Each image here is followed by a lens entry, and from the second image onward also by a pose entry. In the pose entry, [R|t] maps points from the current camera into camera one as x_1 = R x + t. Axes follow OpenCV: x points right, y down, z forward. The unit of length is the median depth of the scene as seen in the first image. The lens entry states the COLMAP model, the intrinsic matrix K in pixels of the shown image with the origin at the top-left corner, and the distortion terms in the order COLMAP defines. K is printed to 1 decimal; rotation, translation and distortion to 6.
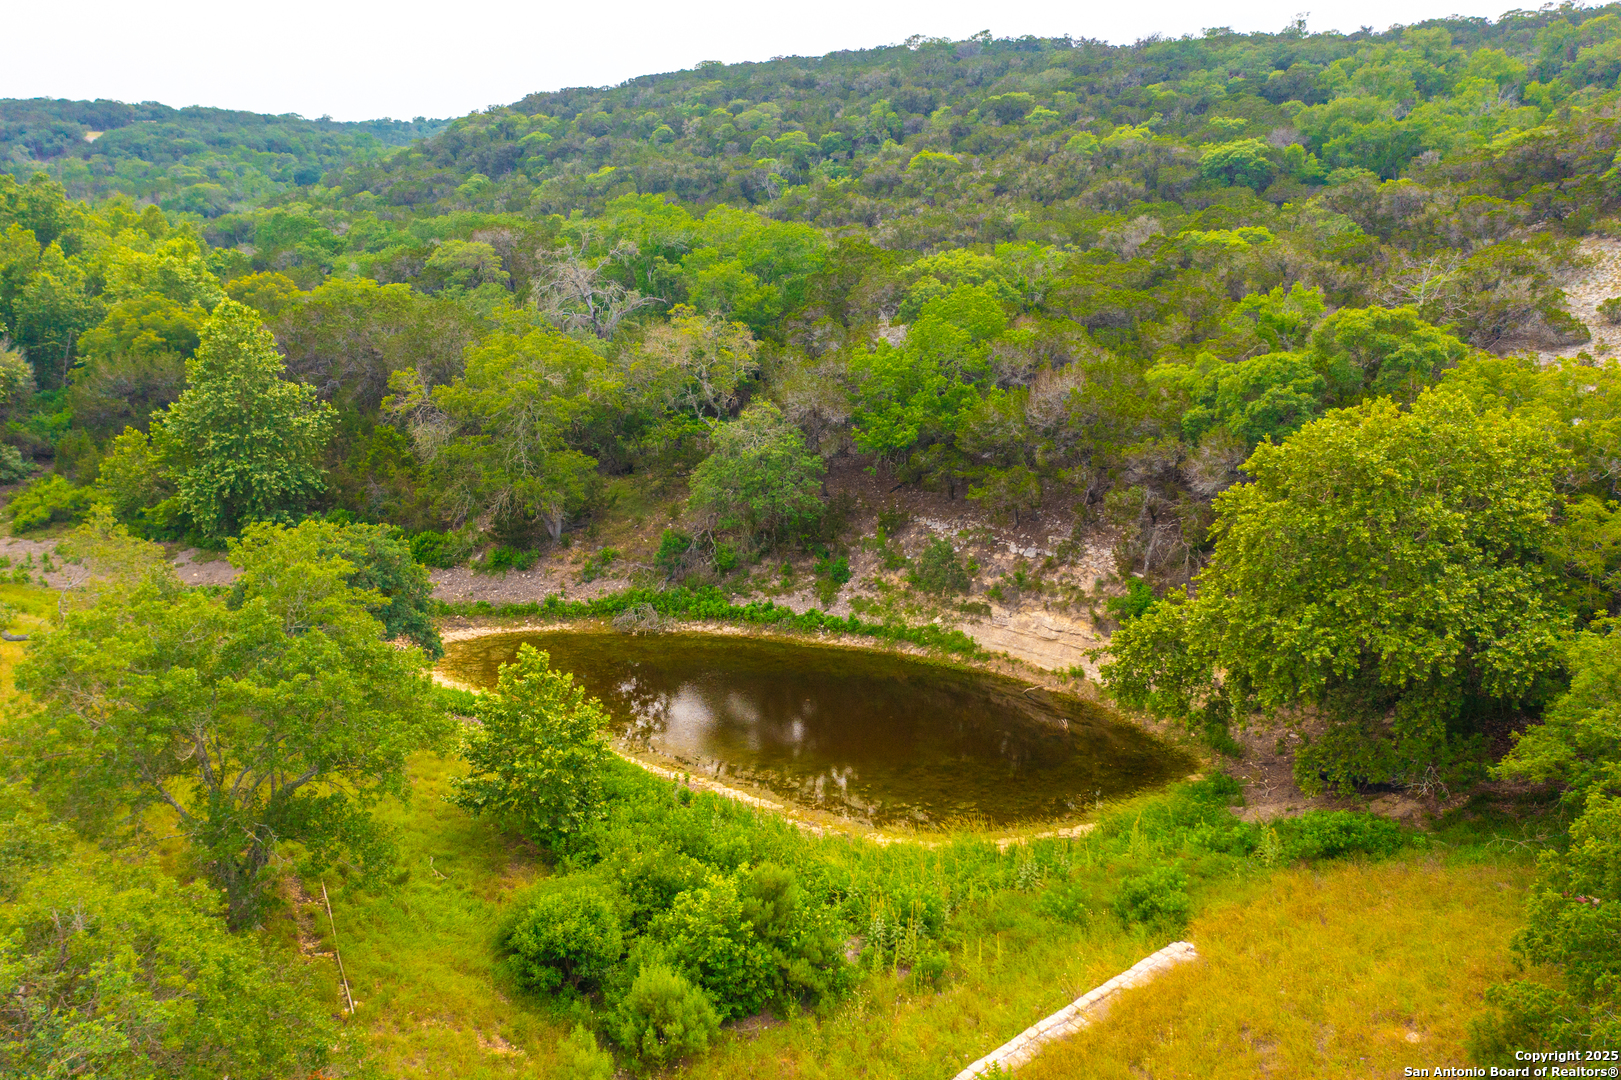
lens RADIAL K [[1278.5, 0, 810.5], [0, 1278.5, 540.0], [0, 0, 1]] dist [-0.011086, 0.009782]
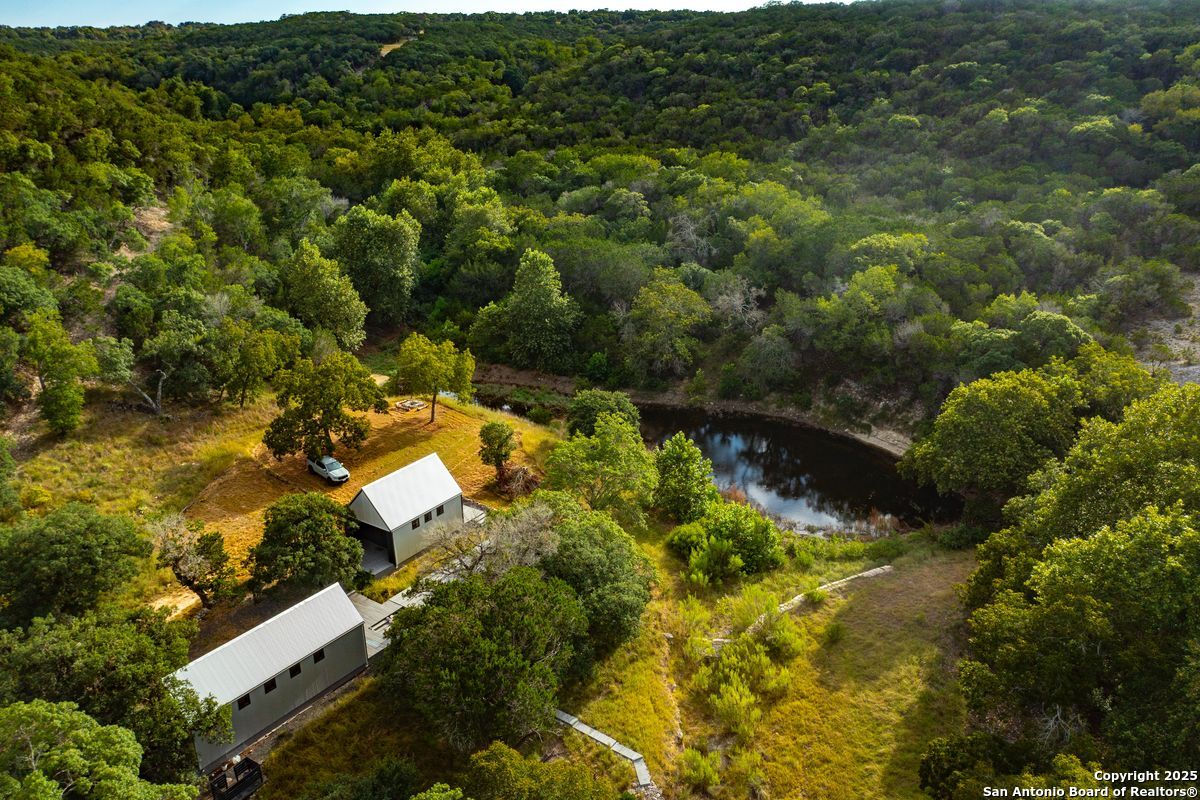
lens RADIAL K [[946.5, 0, 600.0], [0, 946.5, 400.0], [0, 0, 1]] dist [-0.011086, 0.009782]
pose [[0.969224, 0.064432, -0.237600, 0.029854], [-0.036544, 0.992105, 0.119970, -0.072486], [0.243454, -0.107595, 0.963926, -0.293050]]
